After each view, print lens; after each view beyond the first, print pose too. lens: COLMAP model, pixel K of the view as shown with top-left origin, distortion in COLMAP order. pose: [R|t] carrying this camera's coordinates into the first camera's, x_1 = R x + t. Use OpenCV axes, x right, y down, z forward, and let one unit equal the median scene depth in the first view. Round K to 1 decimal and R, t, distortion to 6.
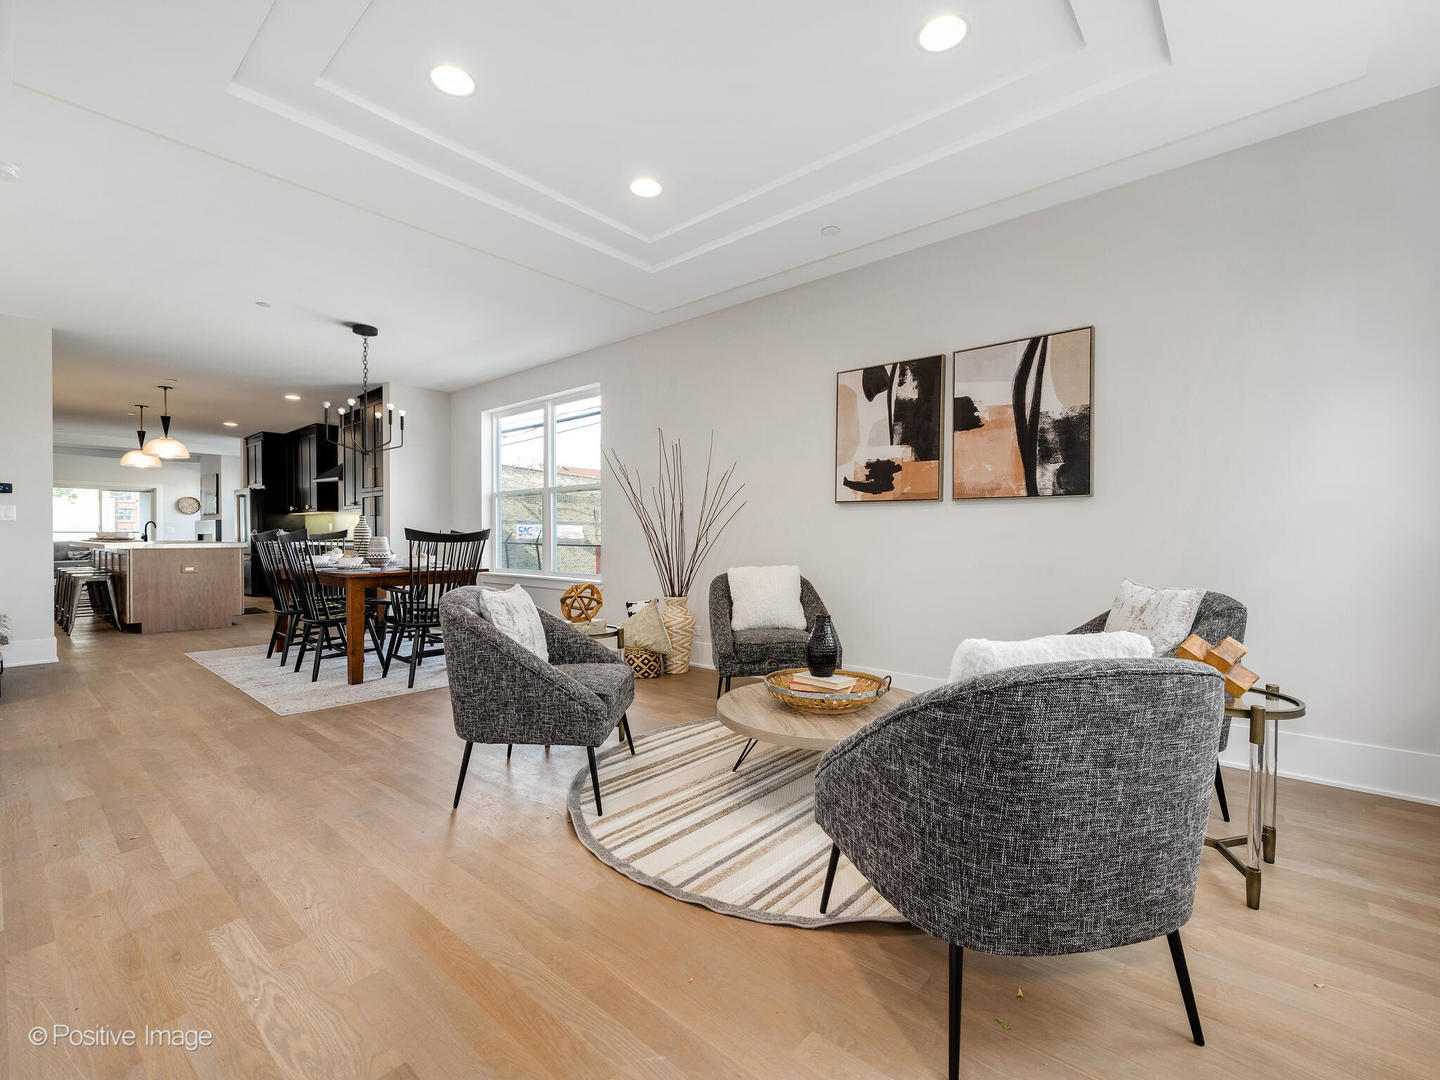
lens RADIAL K [[634.9, 0, 729.3], [0, 634.9, 542.5], [0, 0, 1]] dist [0.008729, -0.000025]
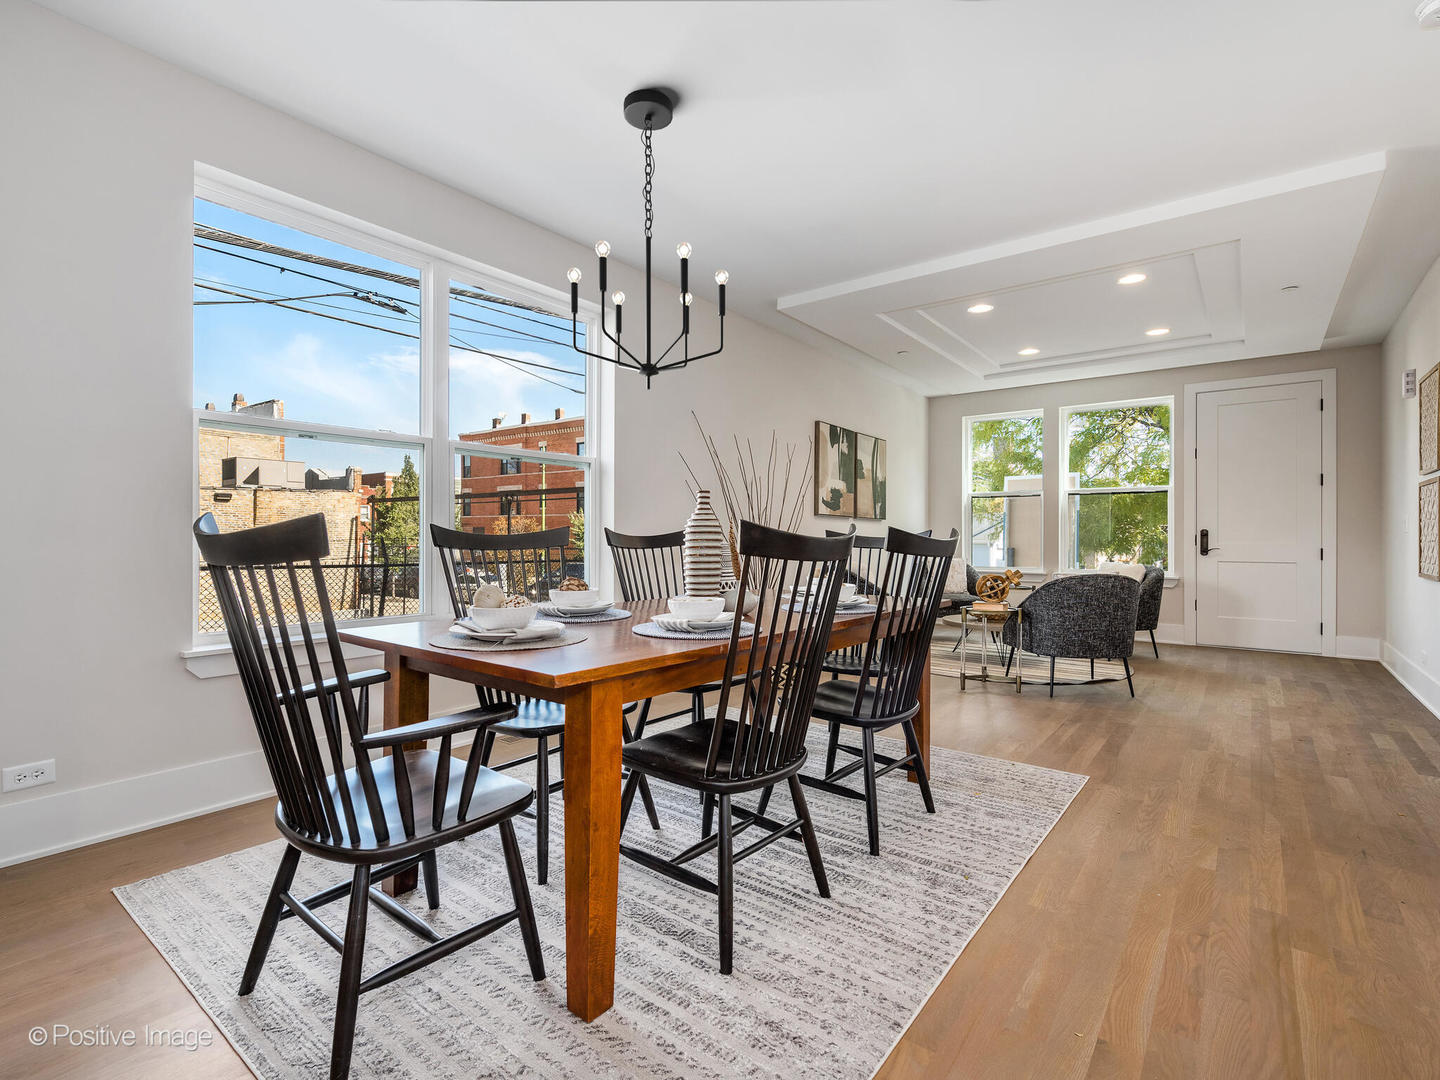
lens RADIAL K [[680.1, 0, 725.3], [0, 680.1, 539.3], [0, 0, 1]] dist [0.015667, 0.001293]
pose [[-0.052536, -0.008706, 0.998581, -1.687387], [0.000442, 0.999962, 0.008742, -0.028359], [-0.998619, 0.000900, -0.052530, 1.664471]]
